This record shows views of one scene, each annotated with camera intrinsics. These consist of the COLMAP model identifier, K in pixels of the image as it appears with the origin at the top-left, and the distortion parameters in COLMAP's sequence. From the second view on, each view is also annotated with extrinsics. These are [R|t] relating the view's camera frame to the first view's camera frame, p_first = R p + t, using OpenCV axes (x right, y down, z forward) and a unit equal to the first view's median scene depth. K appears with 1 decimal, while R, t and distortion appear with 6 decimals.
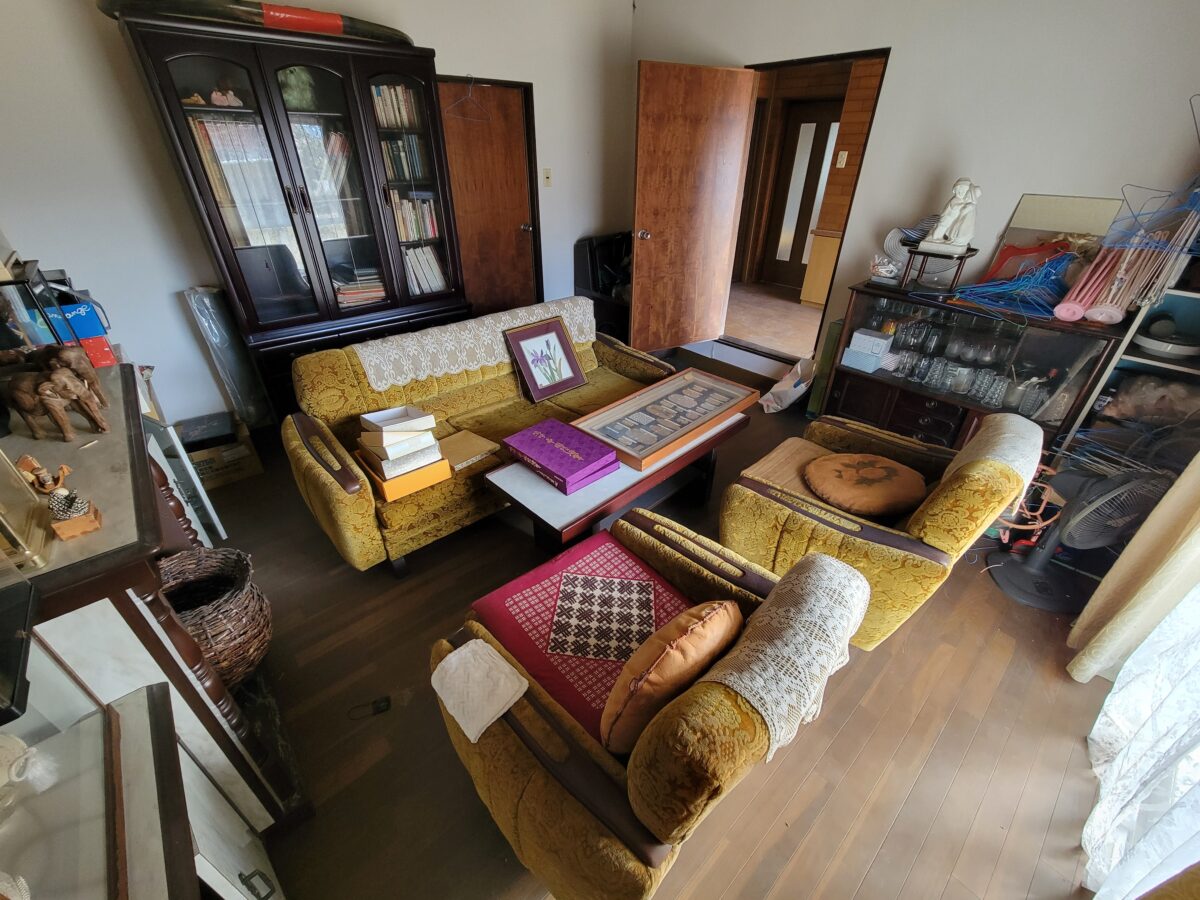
lens RADIAL K [[488.4, 0, 599.0], [0, 488.4, 446.1], [0, 0, 1]] dist [0.002598, -0.000289]
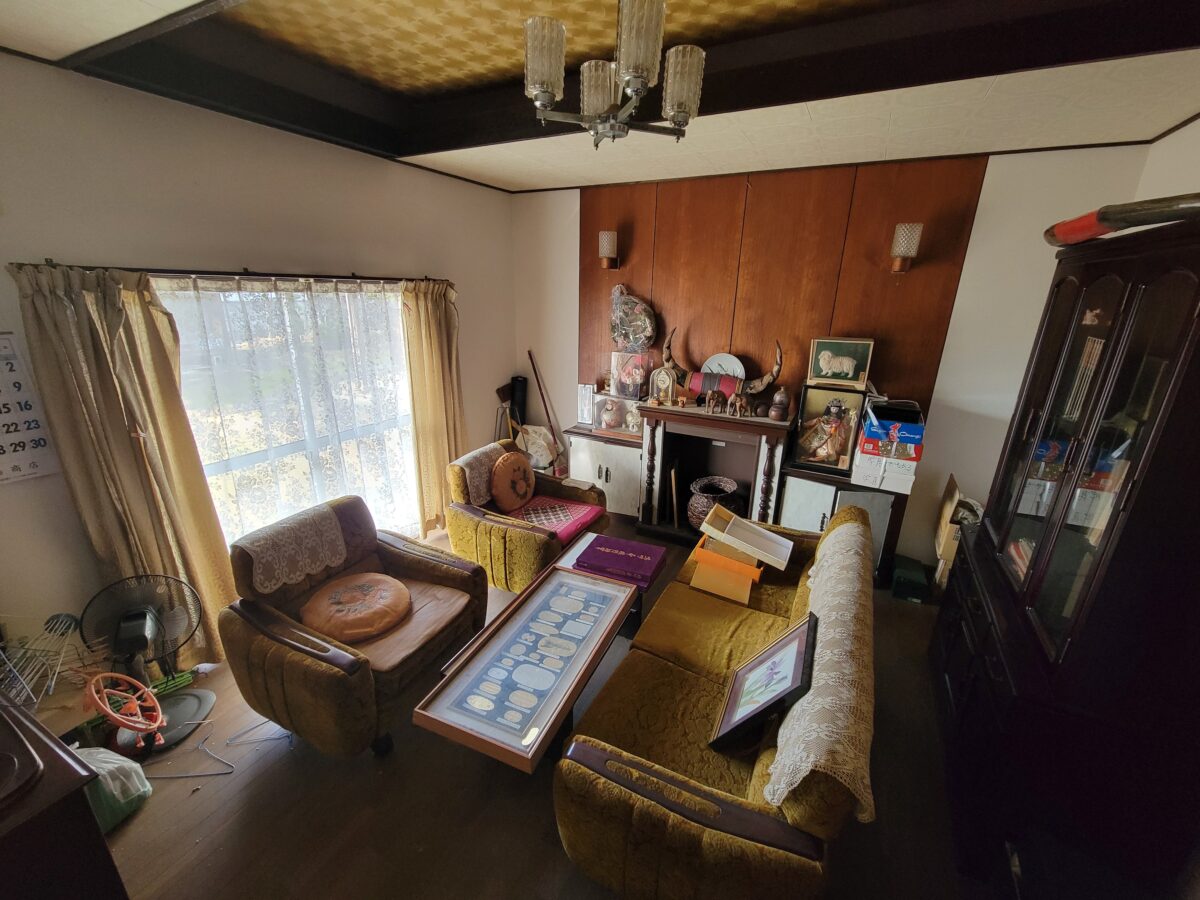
lens RADIAL K [[488.4, 0, 599.0], [0, 488.4, 446.1], [0, 0, 1]] dist [0.002598, -0.000289]
pose [[-0.931863, 0.091518, -0.351077, 0.314519], [-0.207350, 0.659717, 0.722343, -0.875566], [0.297719, 0.745921, -0.595789, 1.257798]]
